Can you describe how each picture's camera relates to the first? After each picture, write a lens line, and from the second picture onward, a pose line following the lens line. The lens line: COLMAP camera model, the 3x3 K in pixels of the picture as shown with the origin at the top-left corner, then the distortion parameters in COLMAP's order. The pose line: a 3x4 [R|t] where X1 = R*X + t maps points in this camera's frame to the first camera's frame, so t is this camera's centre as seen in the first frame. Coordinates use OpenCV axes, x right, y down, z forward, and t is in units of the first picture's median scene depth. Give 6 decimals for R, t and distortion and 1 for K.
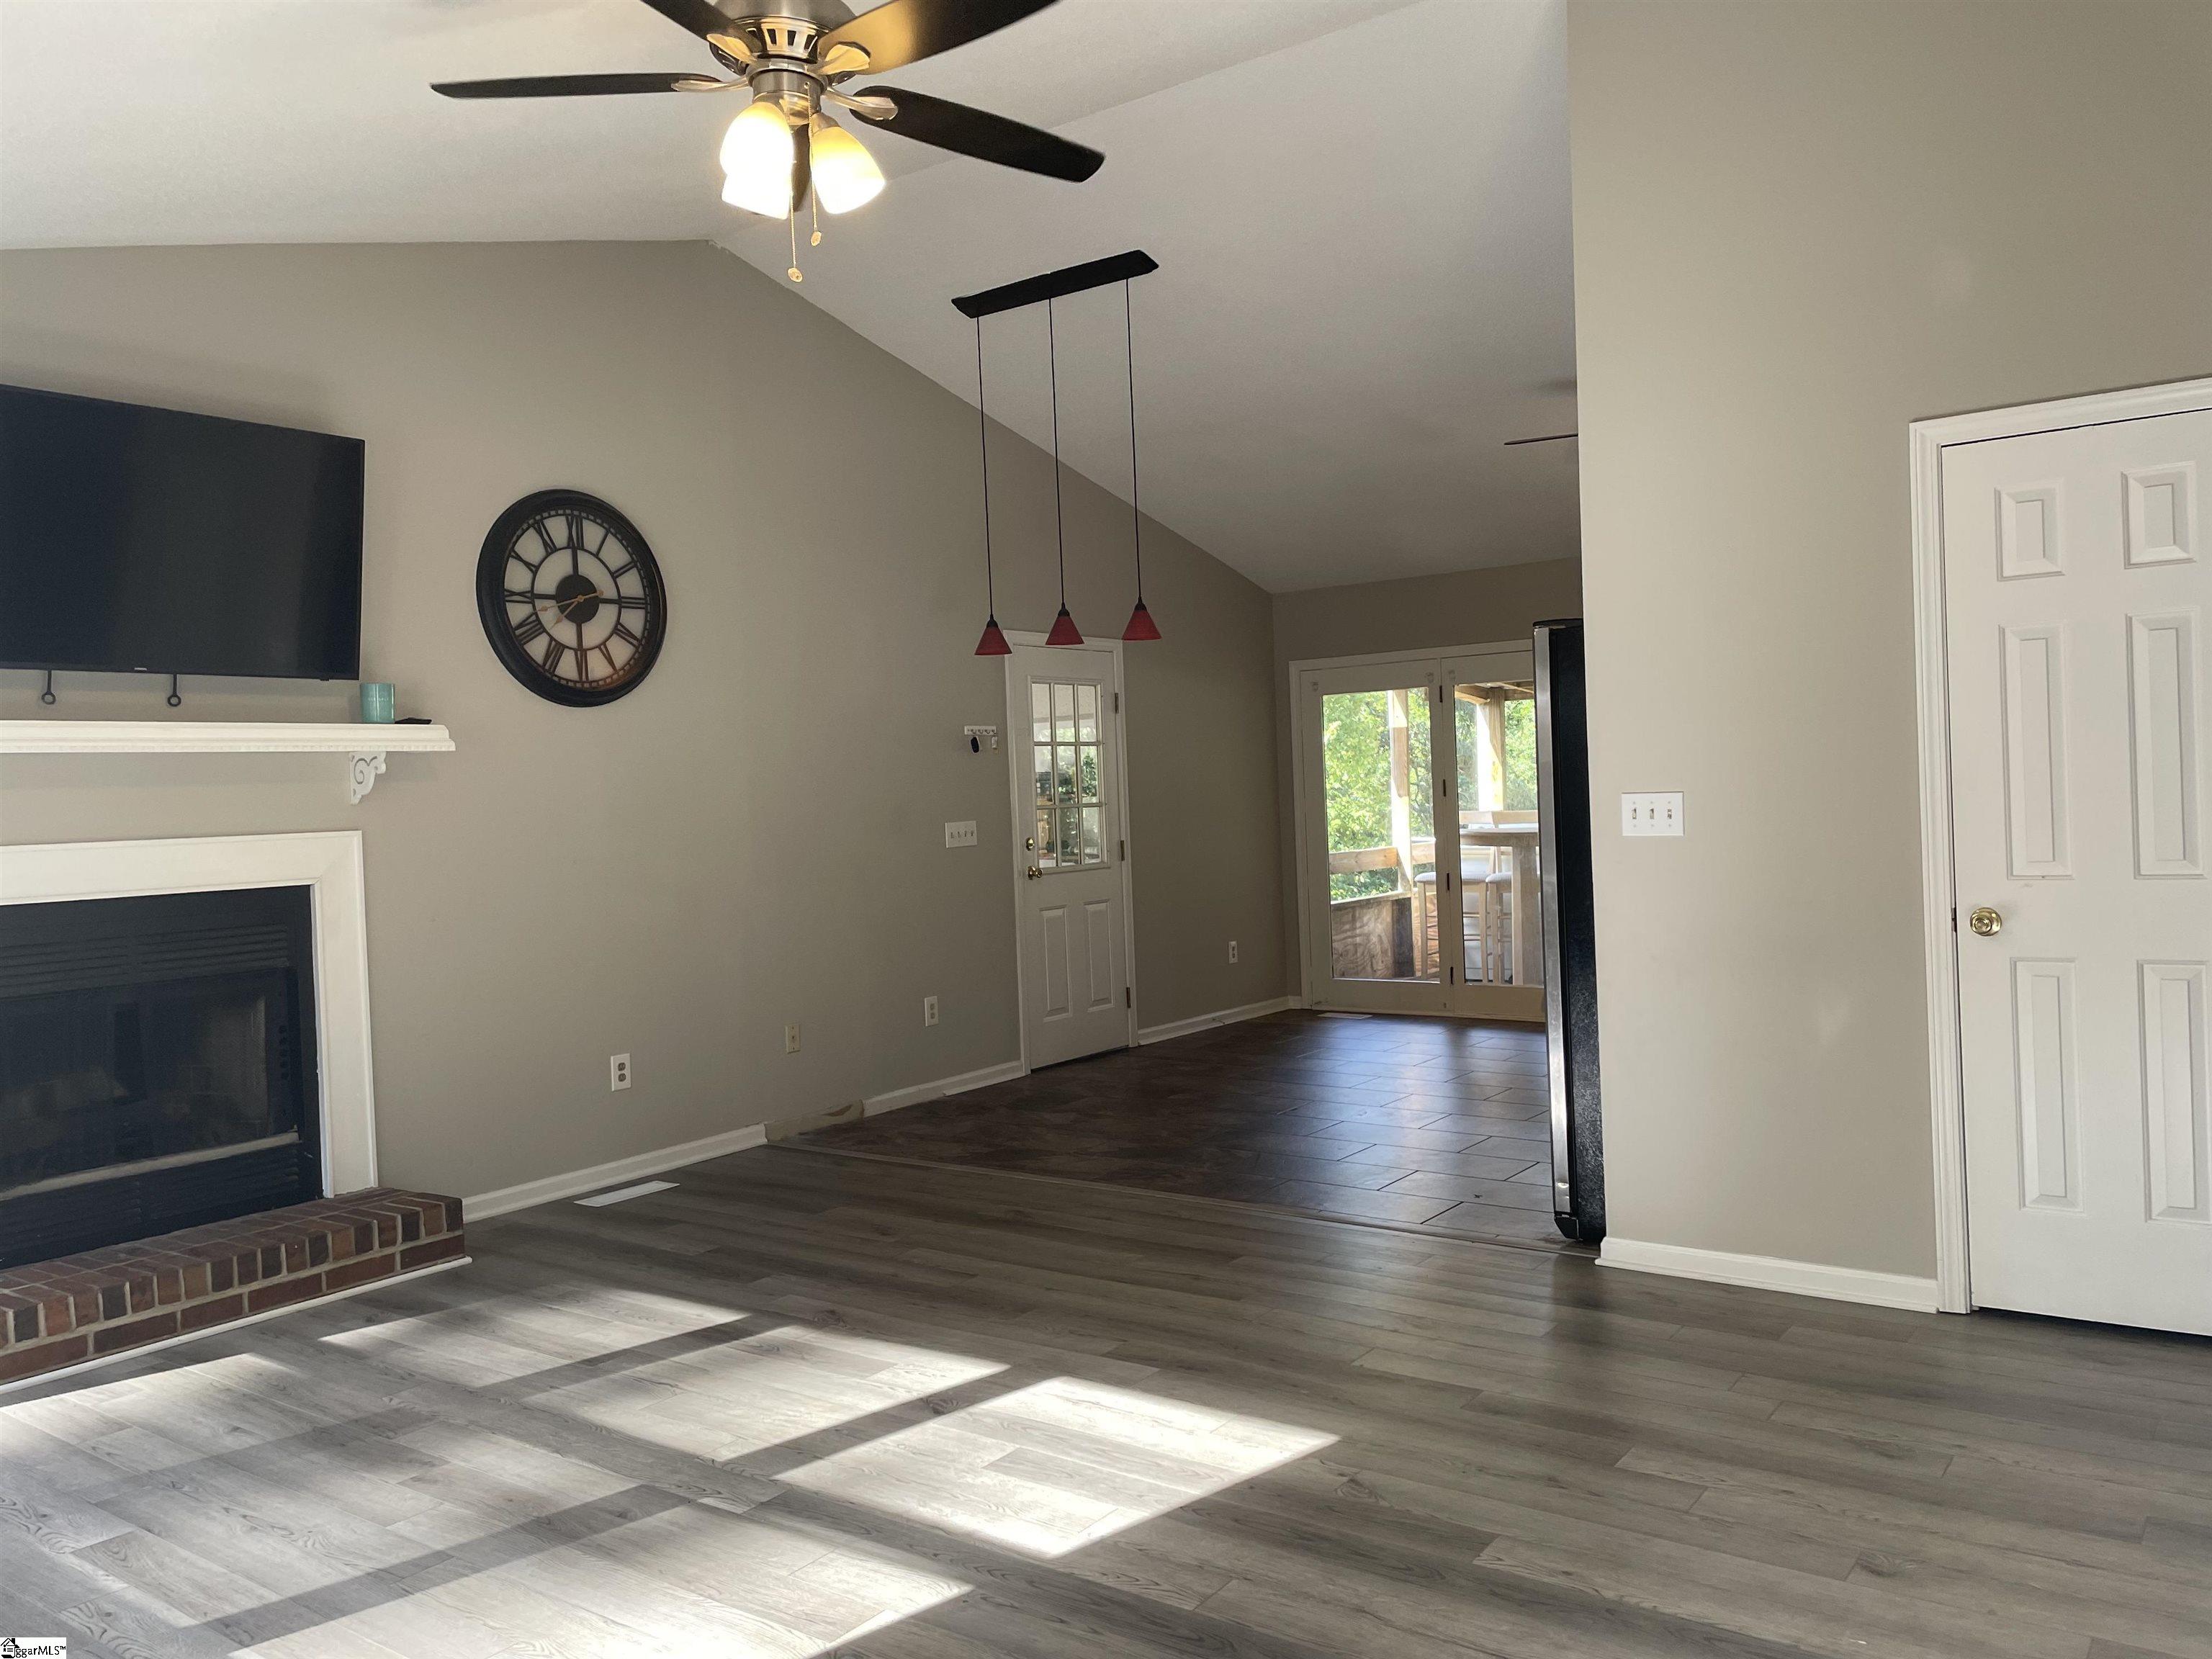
lens RADIAL K [[1670.6, 0, 1106.7], [0, 1670.6, 827.1], [0, 0, 1]] dist [0.011393, 0.001330]
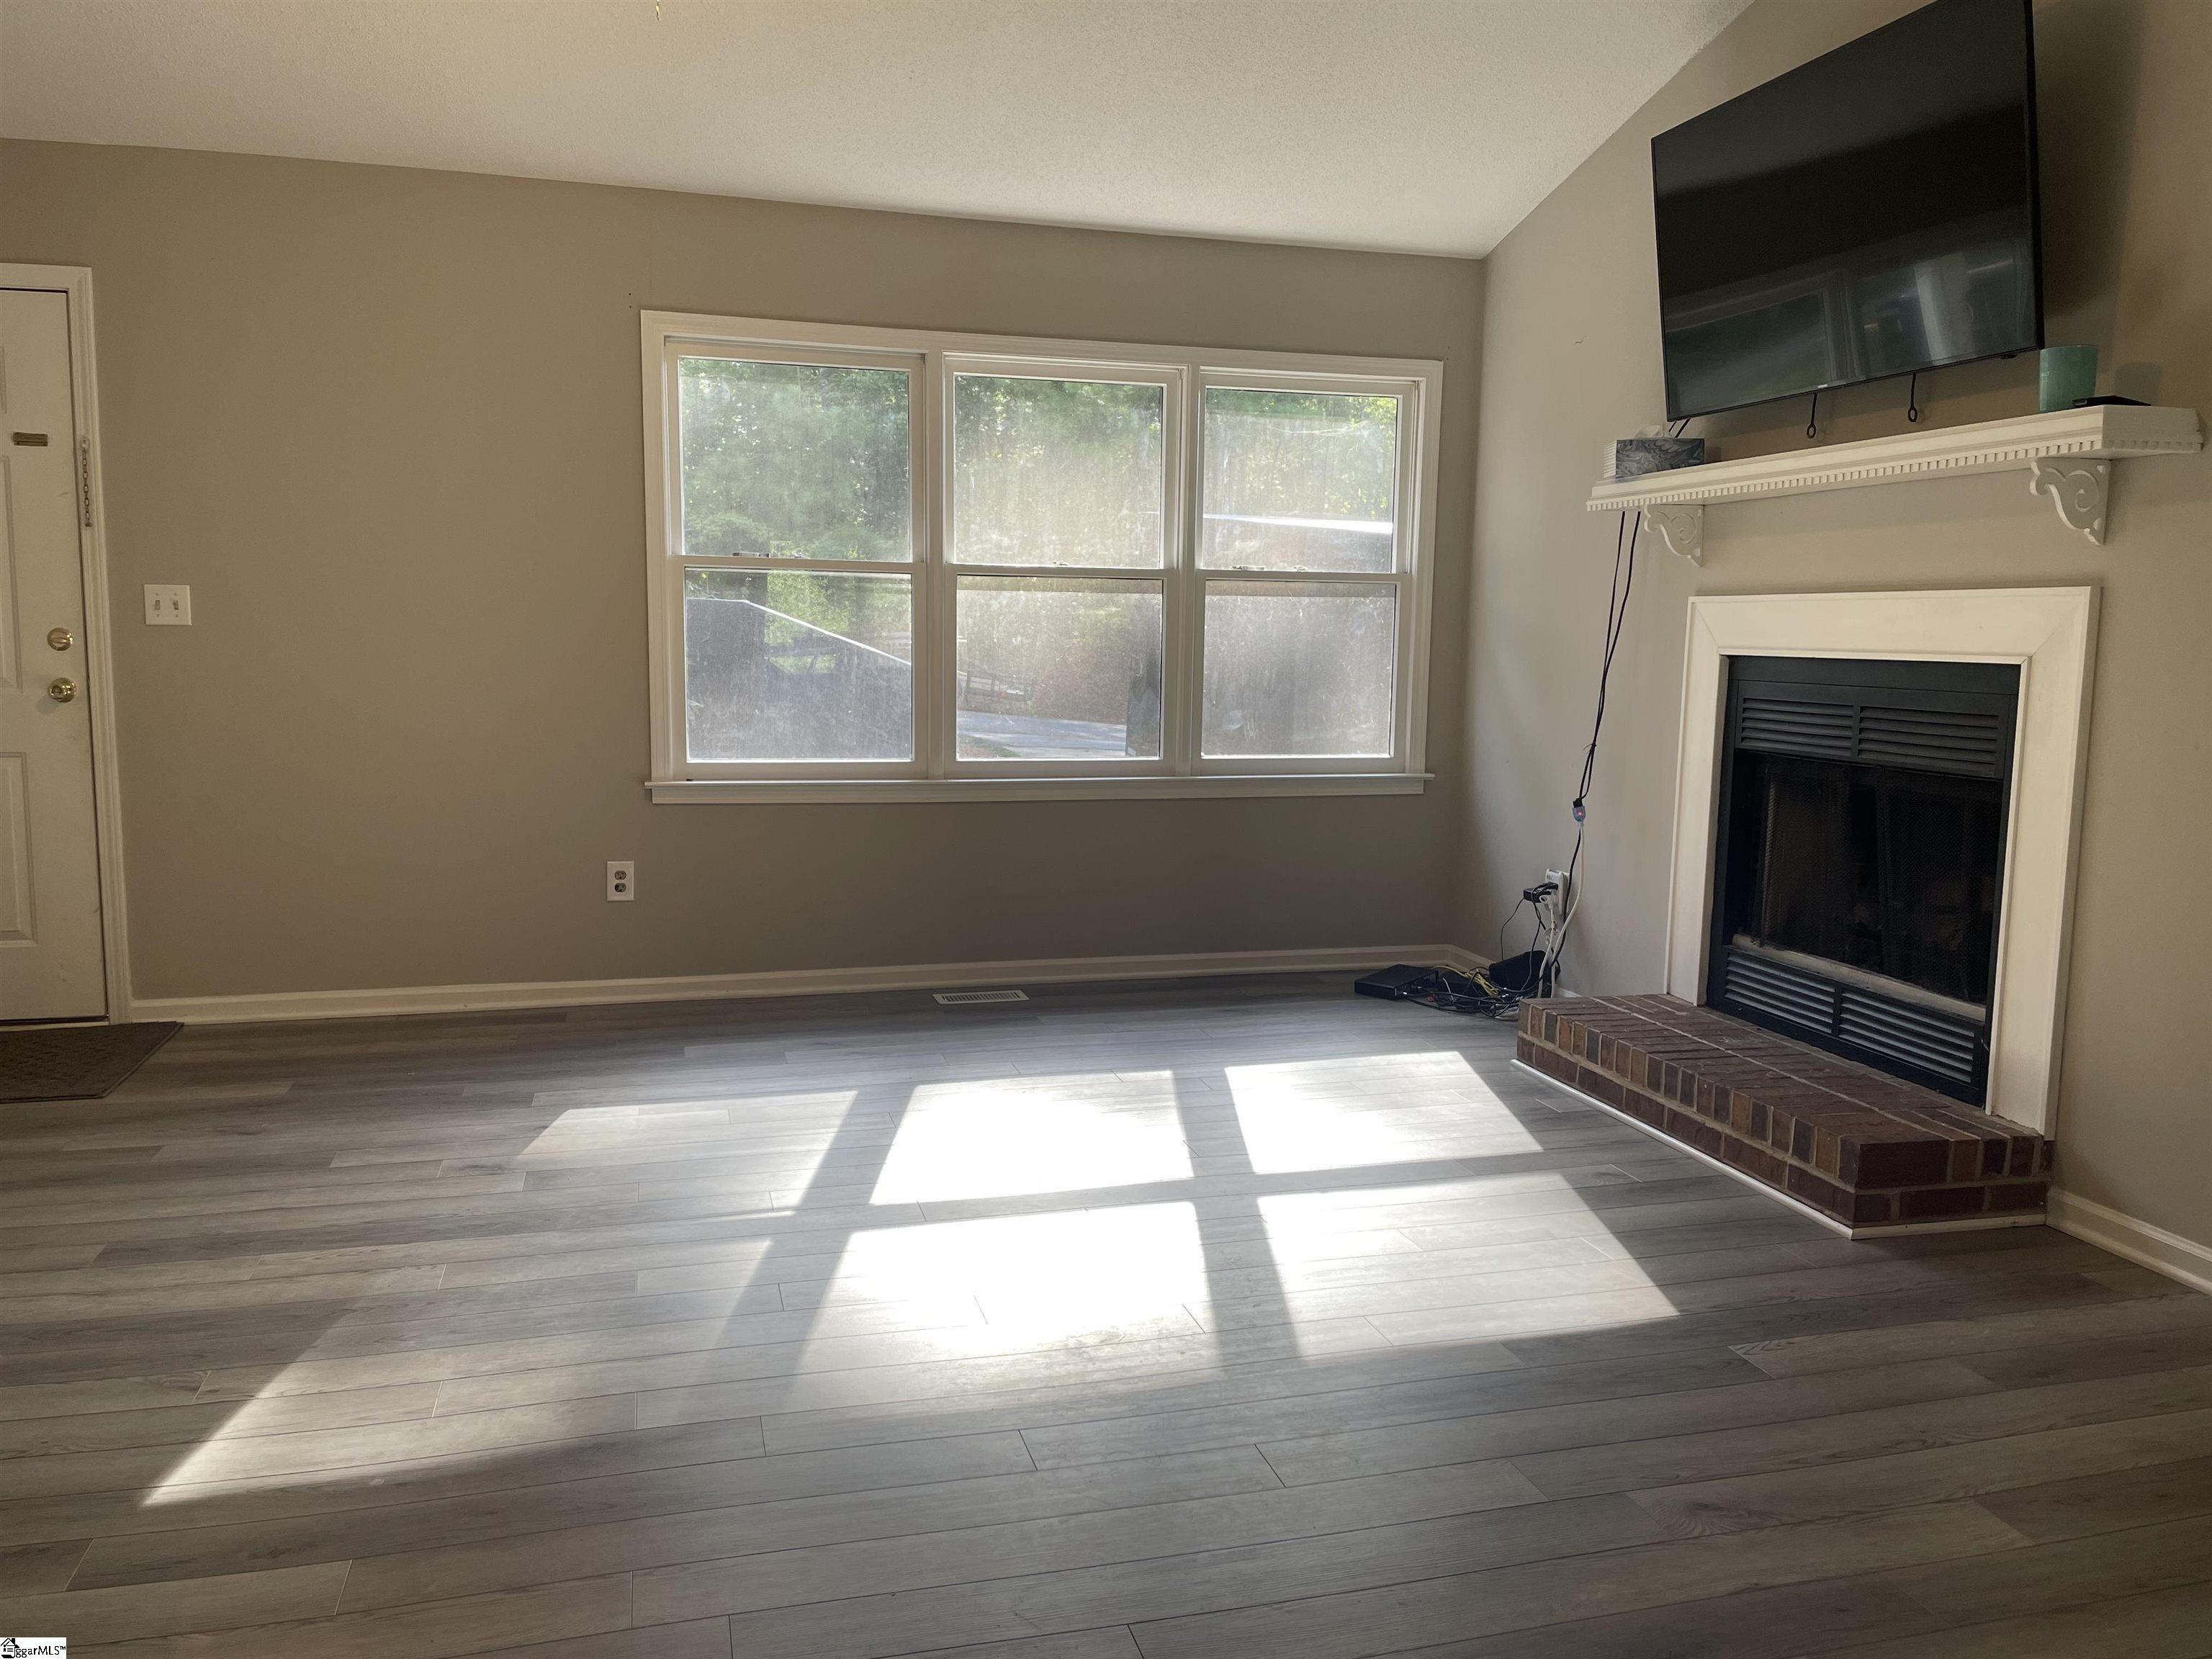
lens RADIAL K [[1670.6, 0, 1105.3], [0, 1670.6, 829.8], [0, 0, 1]] dist [0.011393, 0.001330]
pose [[-0.616450, 0.130833, -0.776448, 0.322841], [-0.002660, 0.985747, 0.168212, -0.013900], [0.787389, 0.105760, -0.607316, 1.236674]]
